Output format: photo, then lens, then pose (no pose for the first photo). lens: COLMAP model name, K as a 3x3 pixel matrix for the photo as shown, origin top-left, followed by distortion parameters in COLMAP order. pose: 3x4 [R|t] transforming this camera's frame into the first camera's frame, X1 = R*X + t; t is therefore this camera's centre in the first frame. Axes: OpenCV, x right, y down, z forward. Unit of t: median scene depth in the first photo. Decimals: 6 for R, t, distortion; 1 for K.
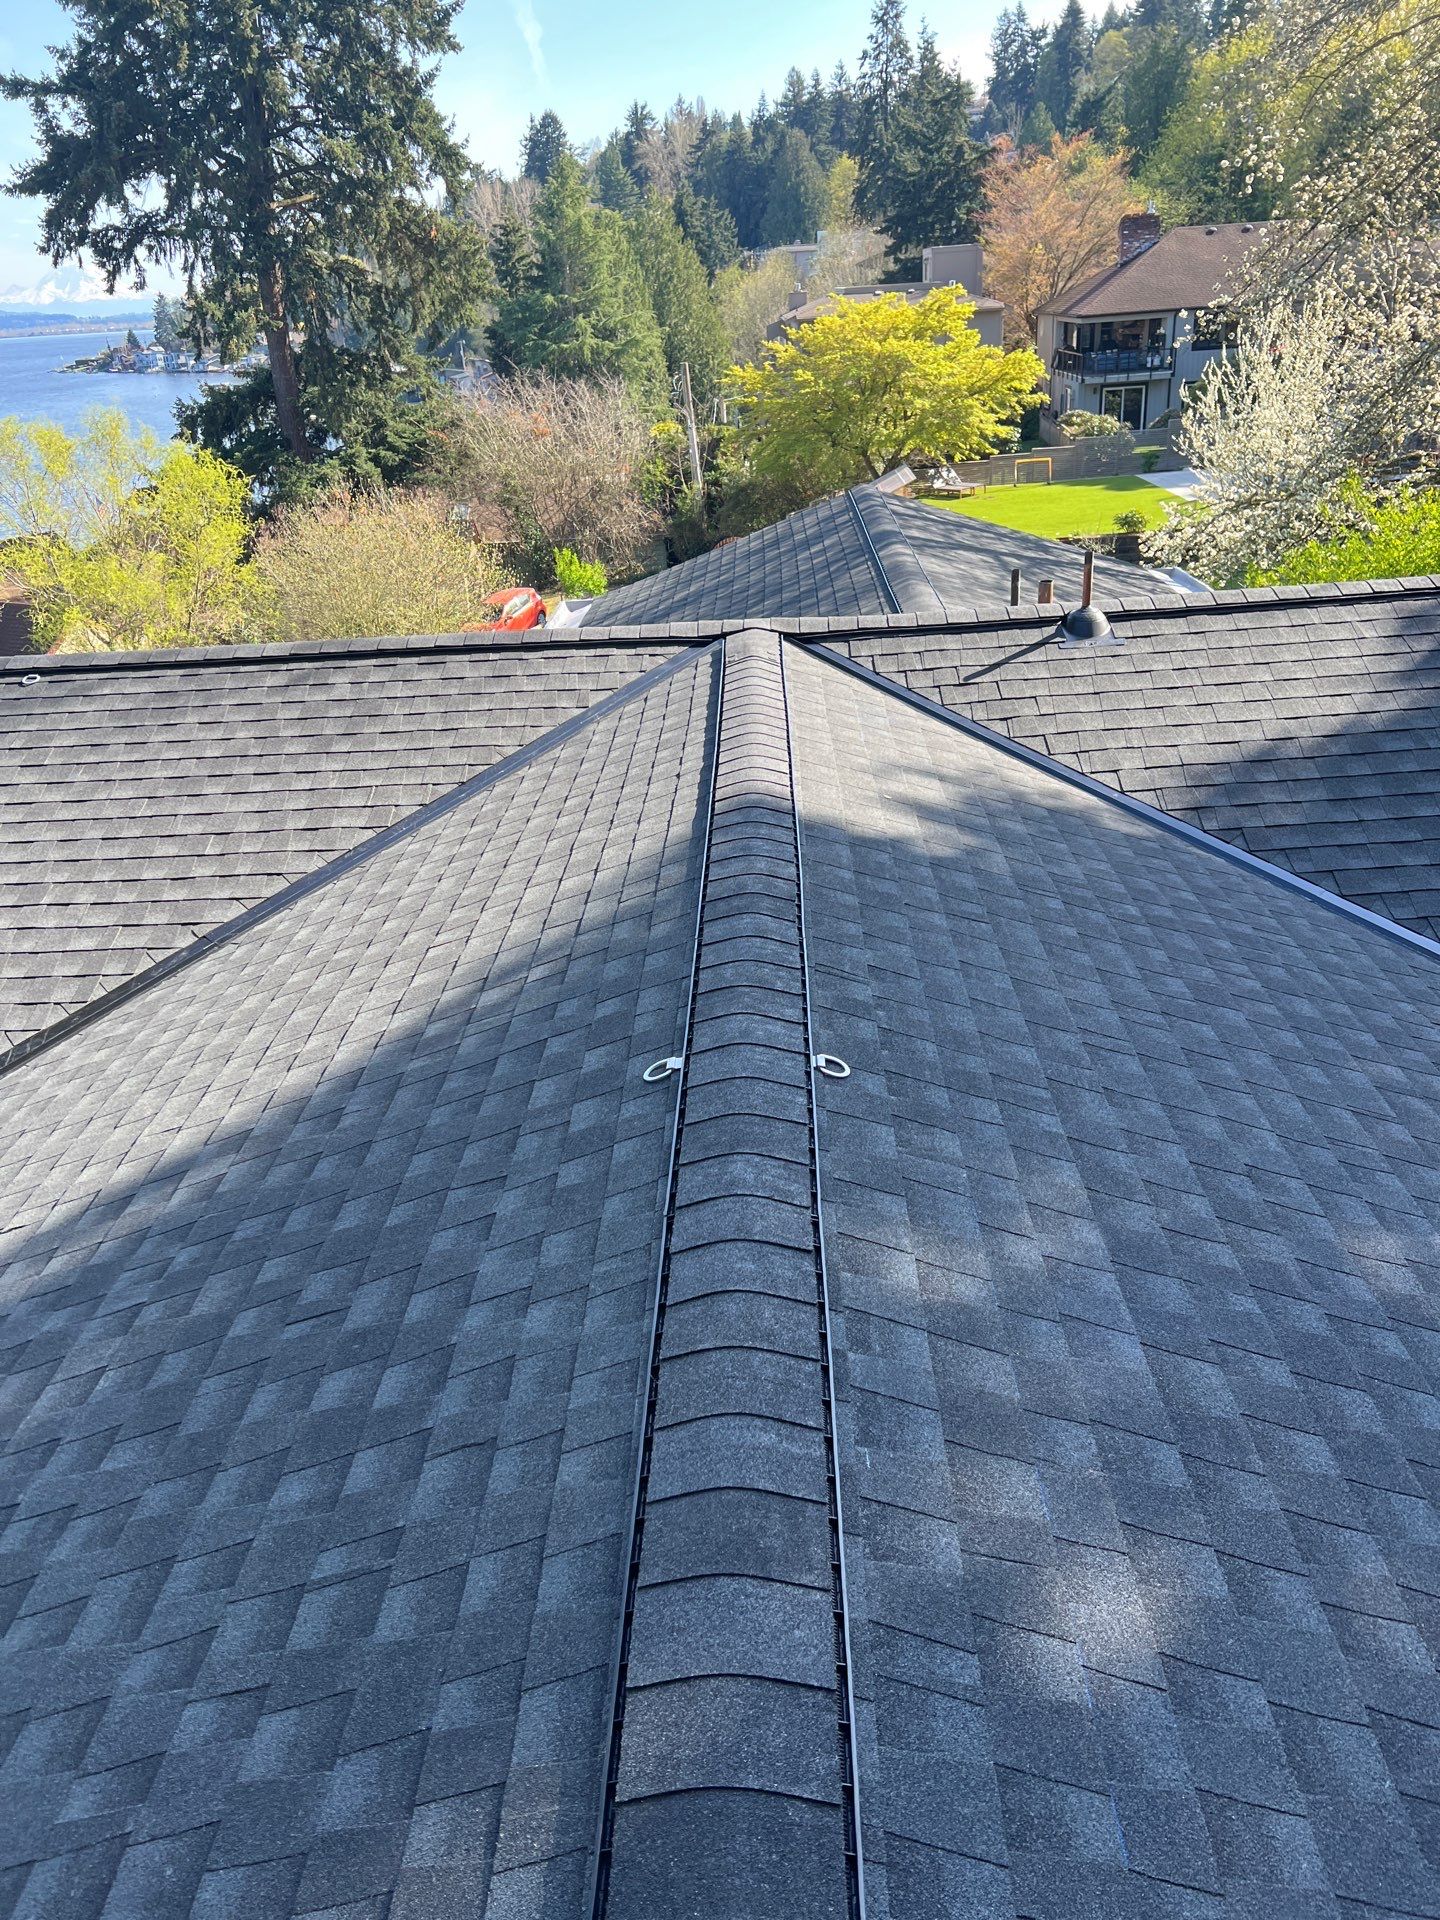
lens RADIAL K [[1467.4, 0, 744.5], [0, 1467.4, 954.9], [0, 0, 1]] dist [0.057750, -0.053542]
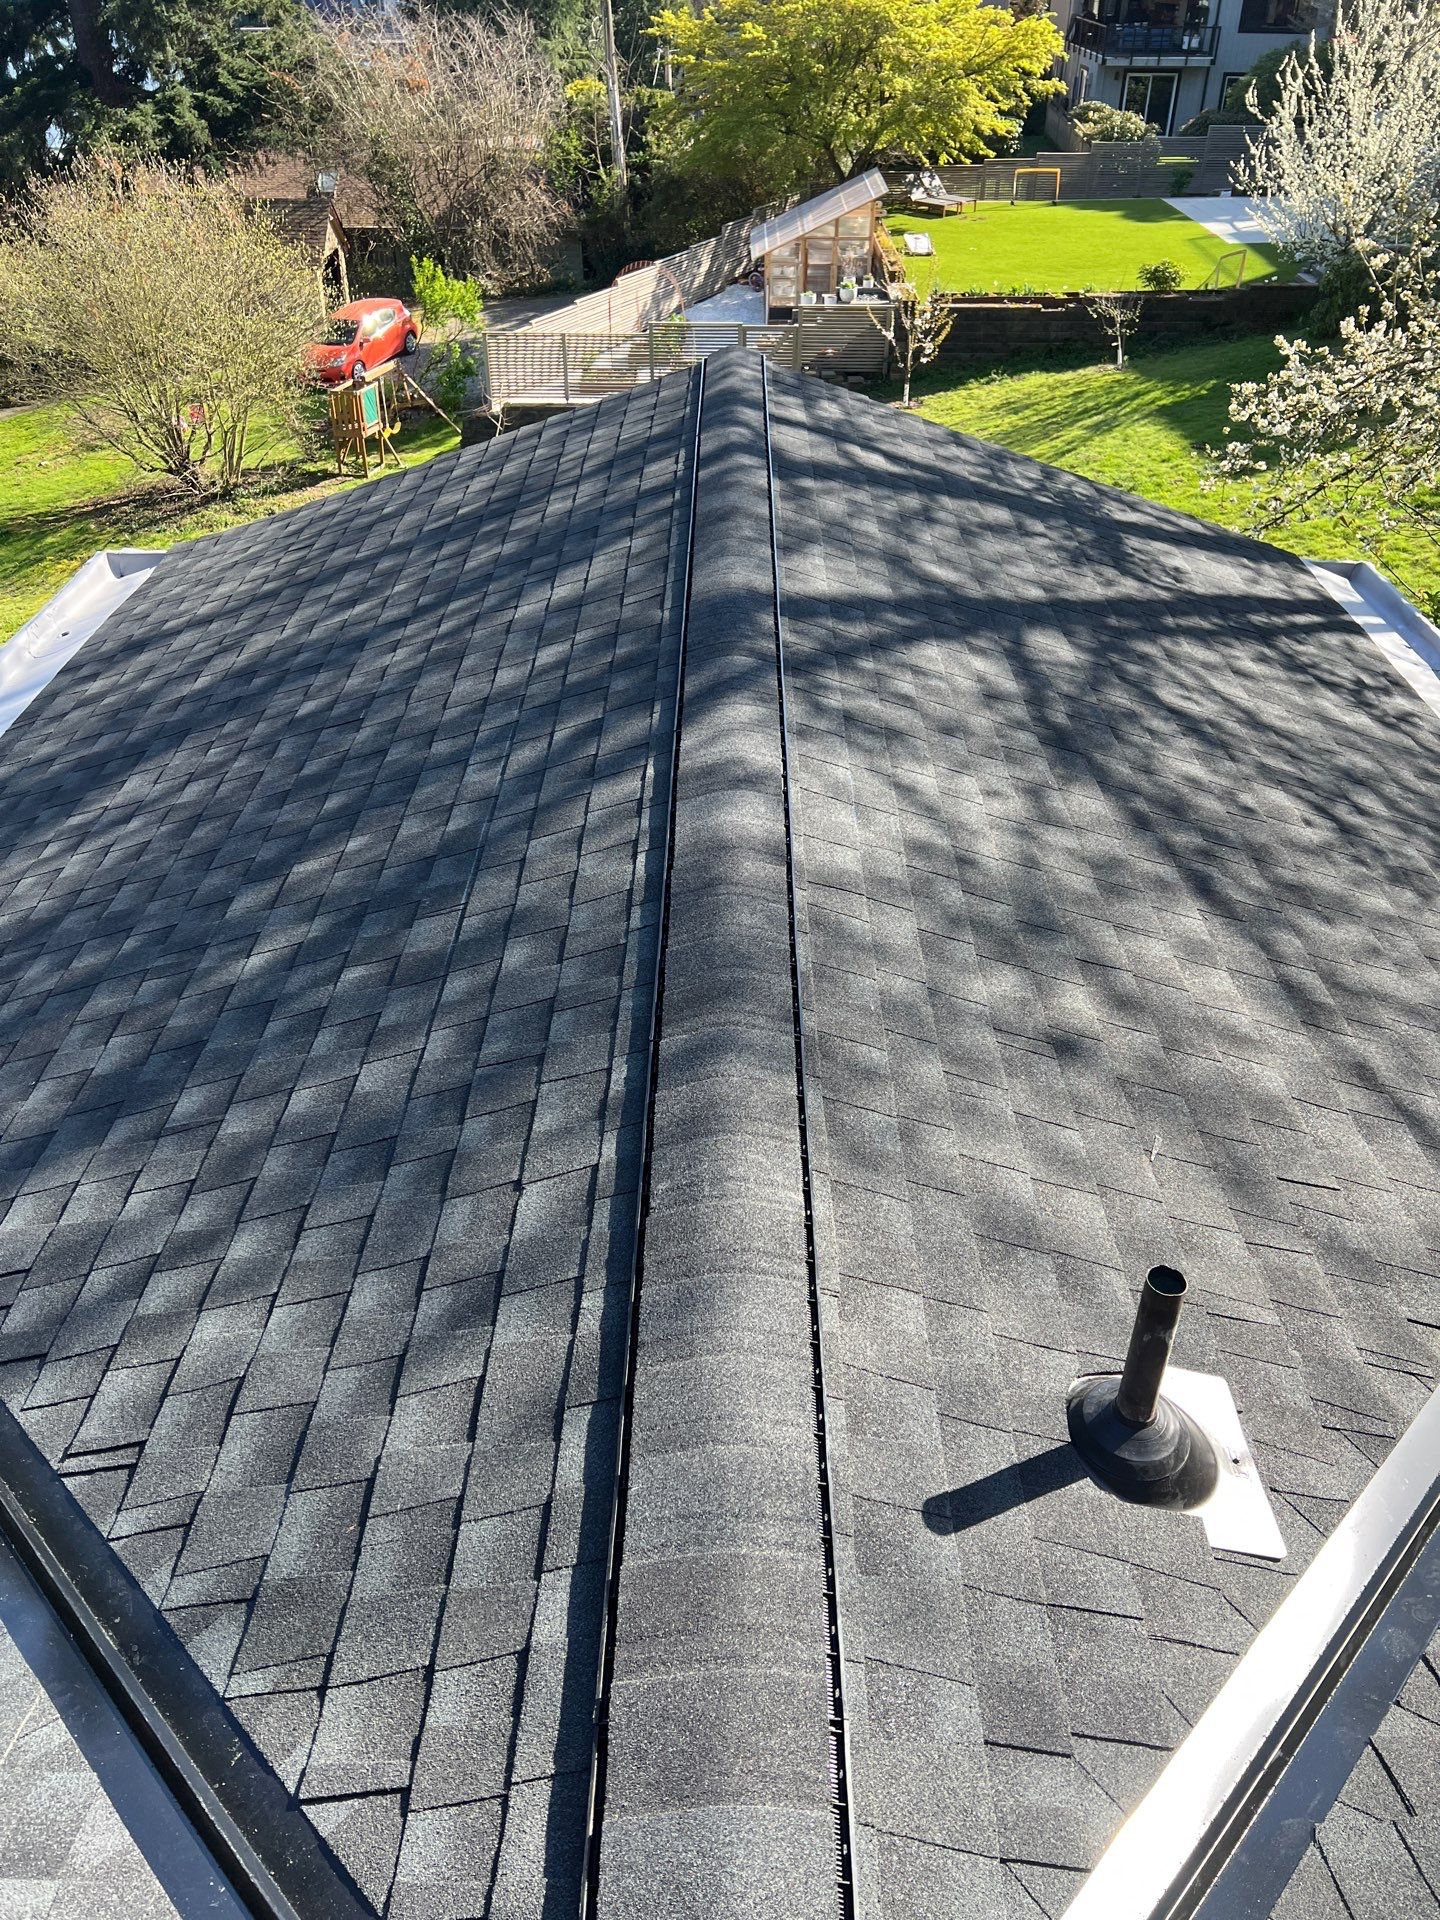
lens RADIAL K [[1467.4, 0, 744.5], [0, 1467.4, 954.9], [0, 0, 1]] dist [0.057750, -0.053542]
pose [[0.997882, 0.045264, 0.046725, 0.019364], [-0.053237, 0.980985, 0.186641, -0.060088], [-0.037389, -0.188733, 0.981316, 0.139171]]
